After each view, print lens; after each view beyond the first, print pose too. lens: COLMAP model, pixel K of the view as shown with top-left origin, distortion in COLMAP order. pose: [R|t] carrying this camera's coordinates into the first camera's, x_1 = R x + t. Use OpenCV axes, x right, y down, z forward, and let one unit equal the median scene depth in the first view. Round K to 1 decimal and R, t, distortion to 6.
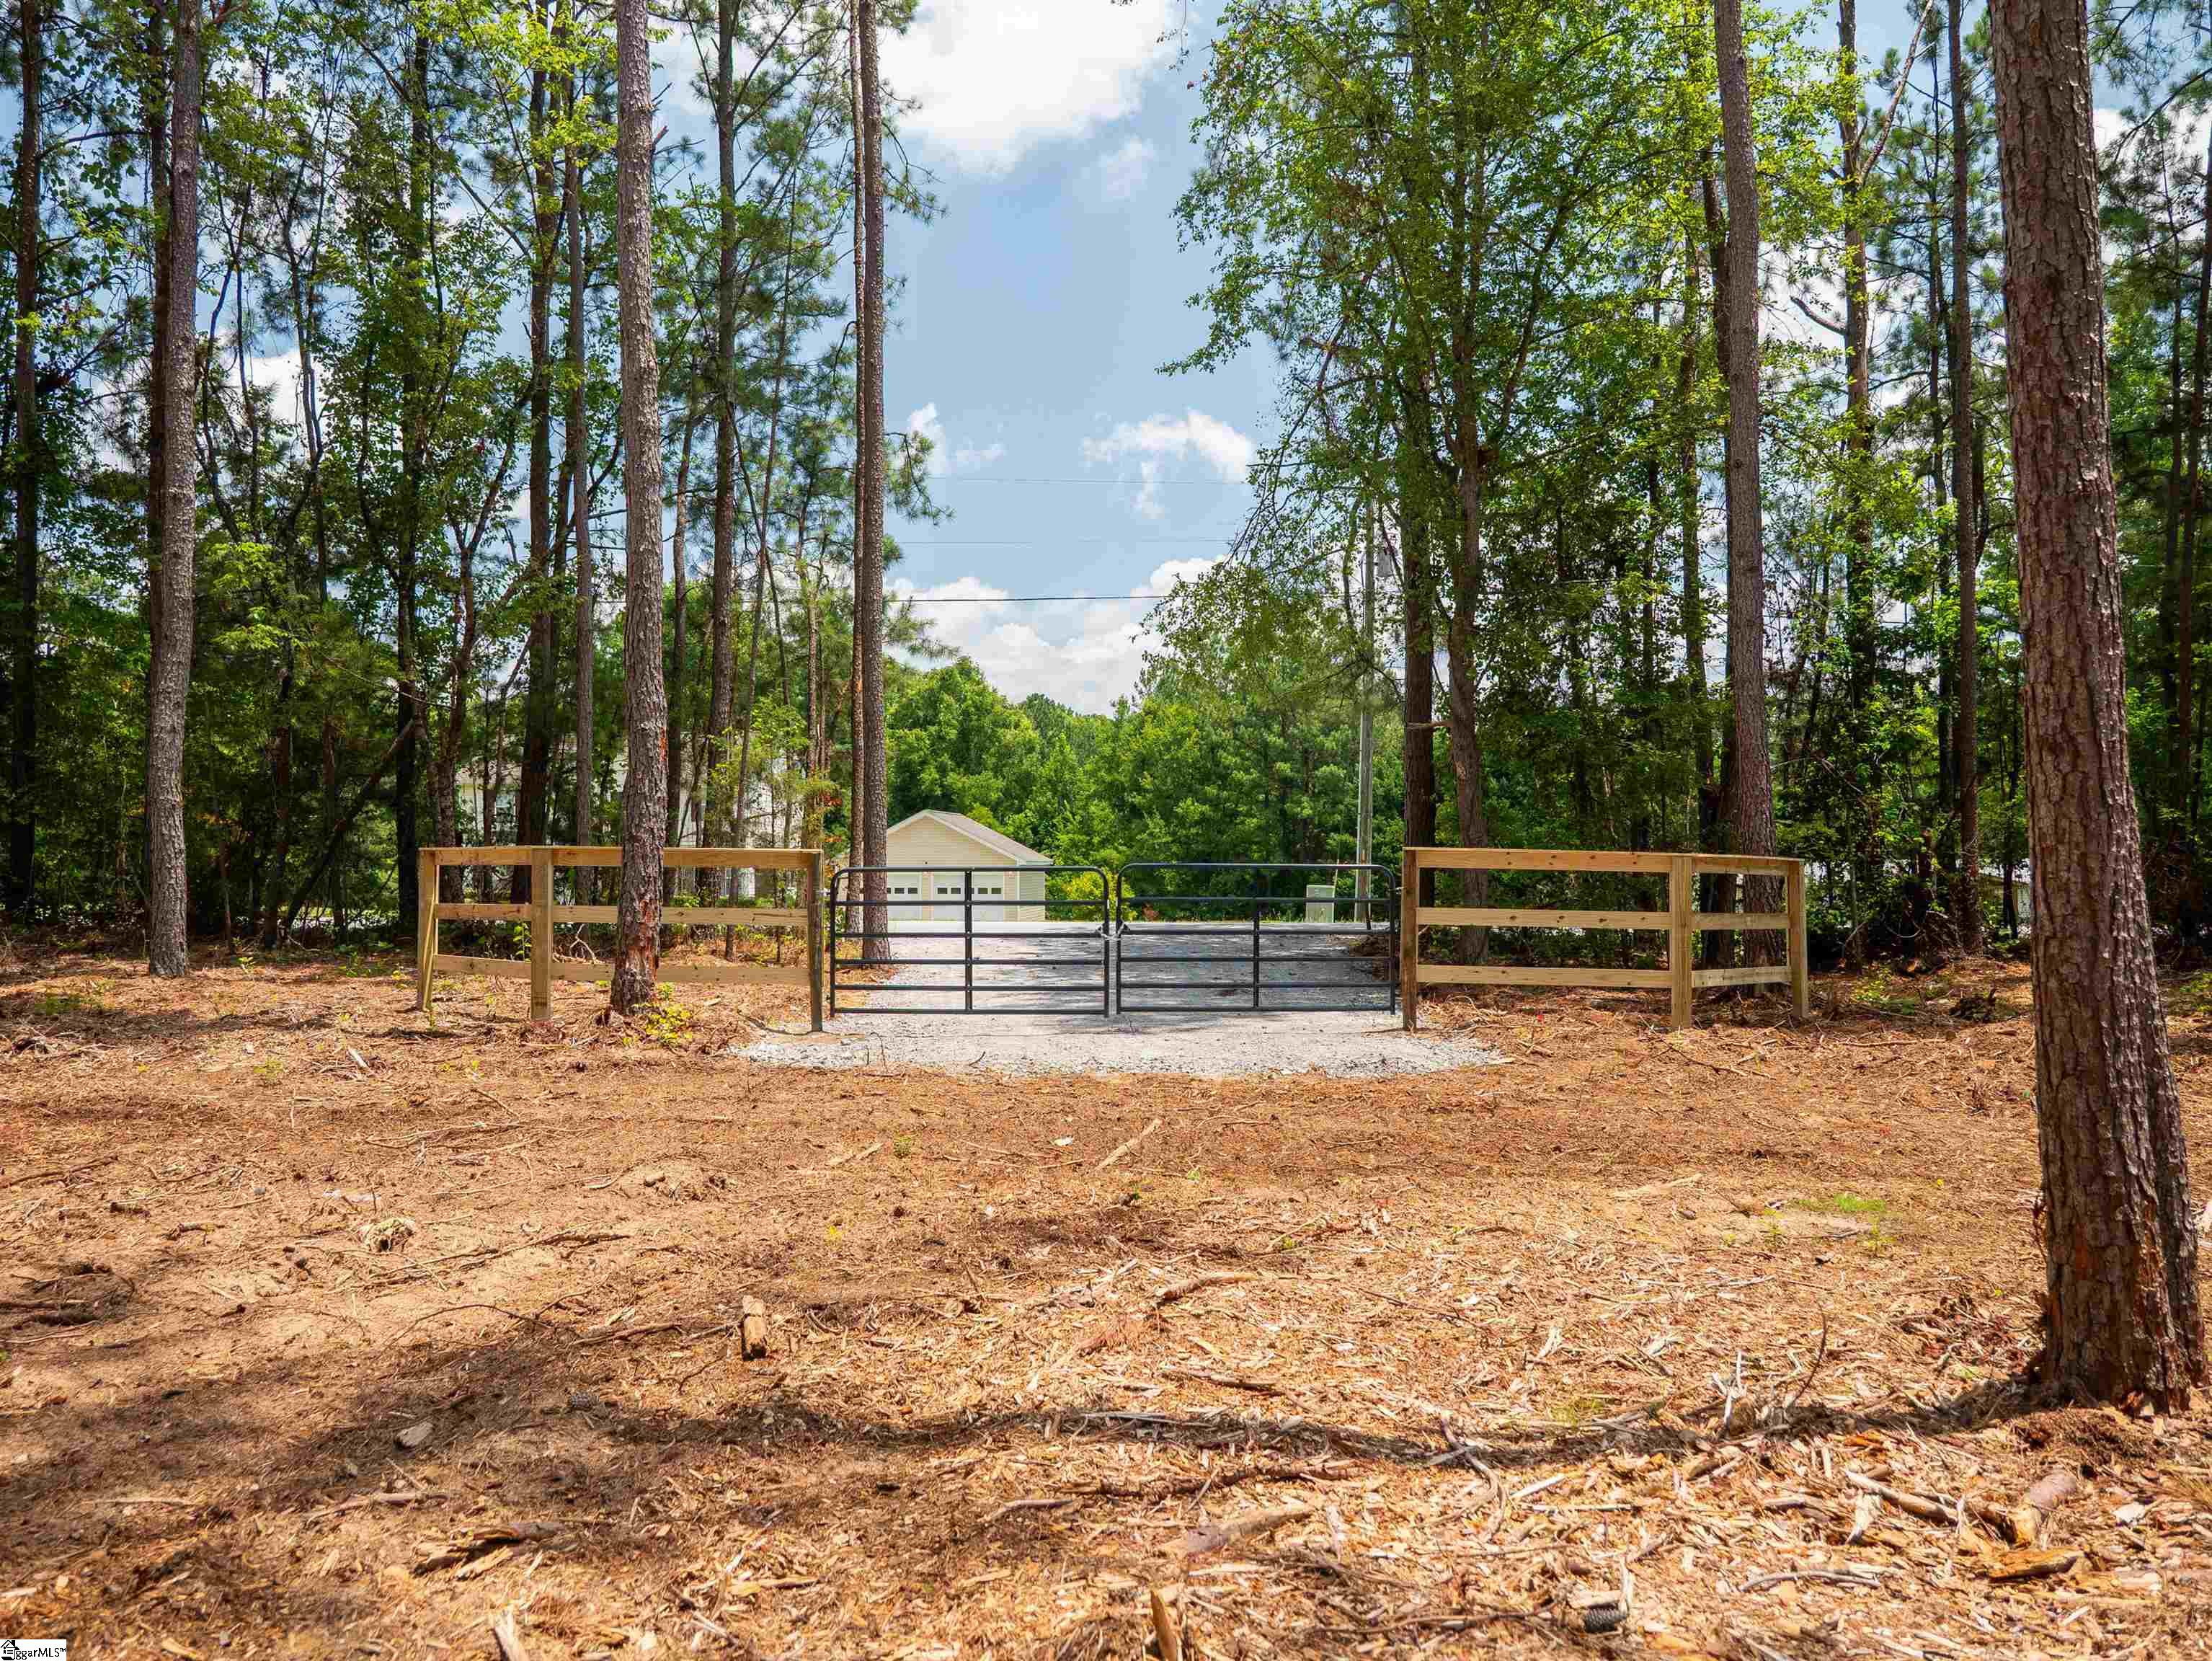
lens RADIAL K [[1581.0, 0, 1114.6], [0, 1581.0, 824.8], [0, 0, 1]] dist [-0.001839, -0.045945]
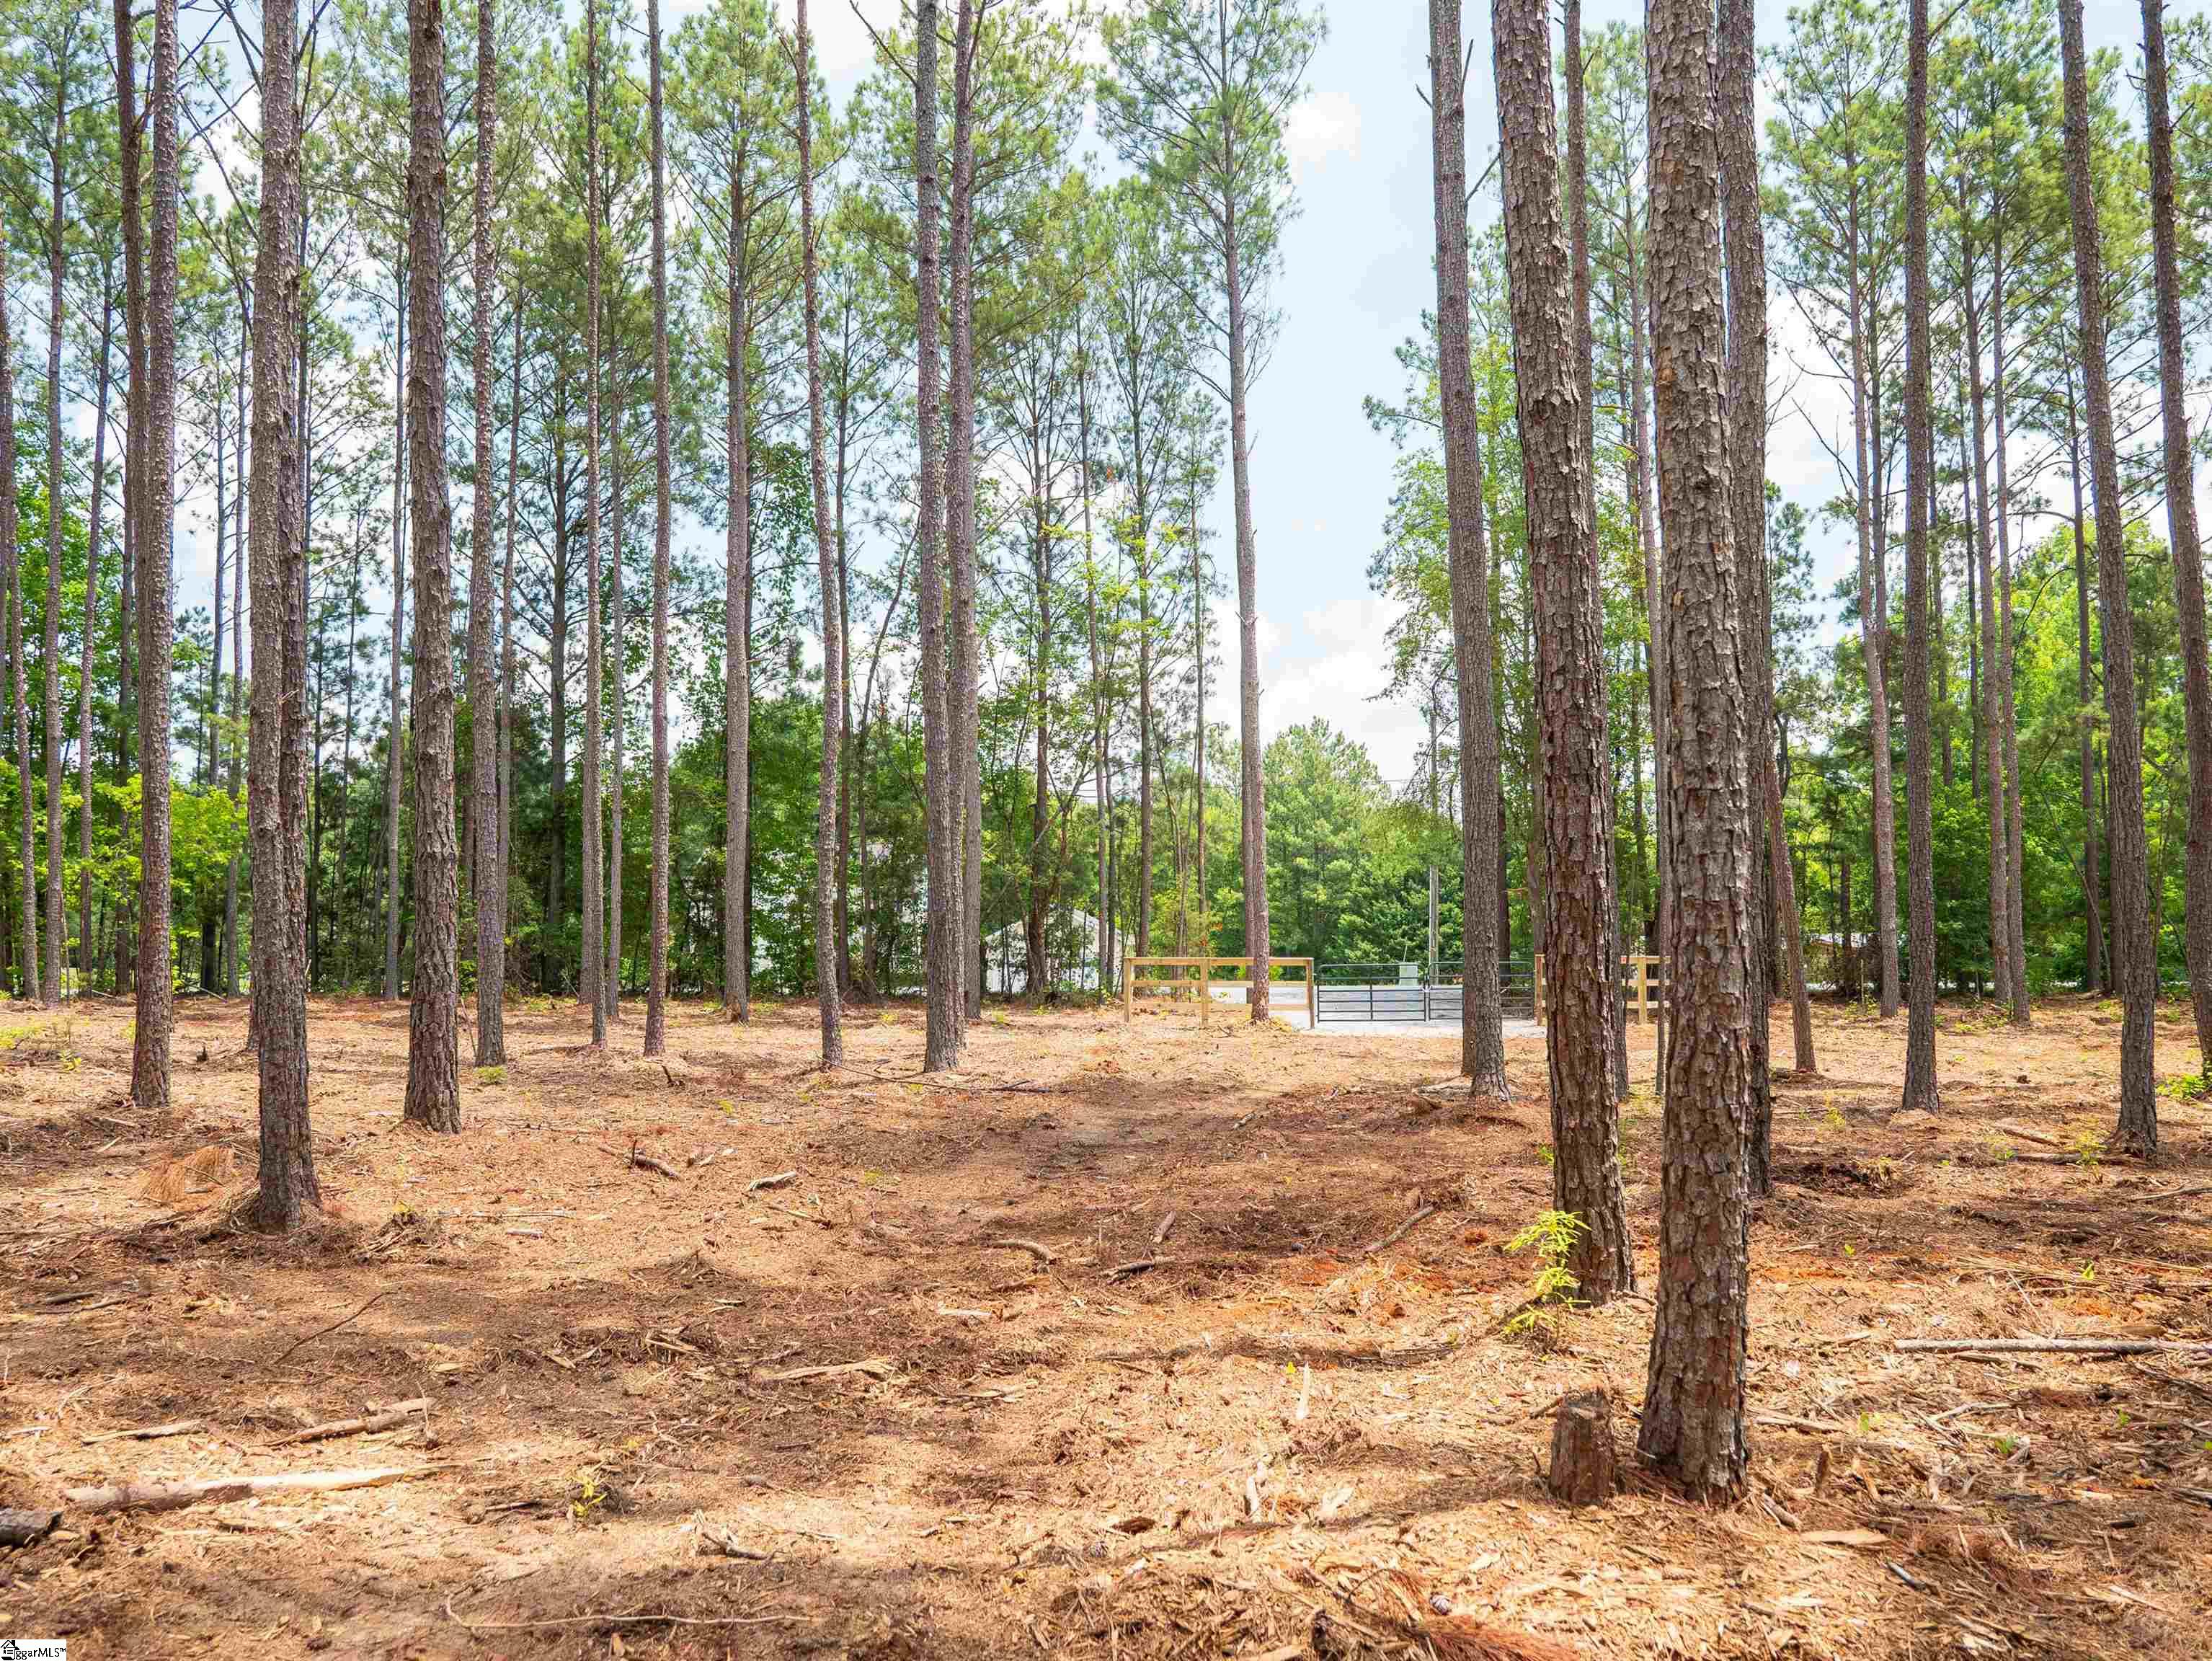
lens RADIAL K [[1581.0, 0, 1114.6], [0, 1581.0, 824.8], [0, 0, 1]] dist [-0.001839, -0.045945]
pose [[0.999519, -0.008060, 0.029937, -0.199242], [0.009457, 0.998858, -0.046837, -0.028732], [-0.029525, 0.047097, 0.998454, -0.541428]]
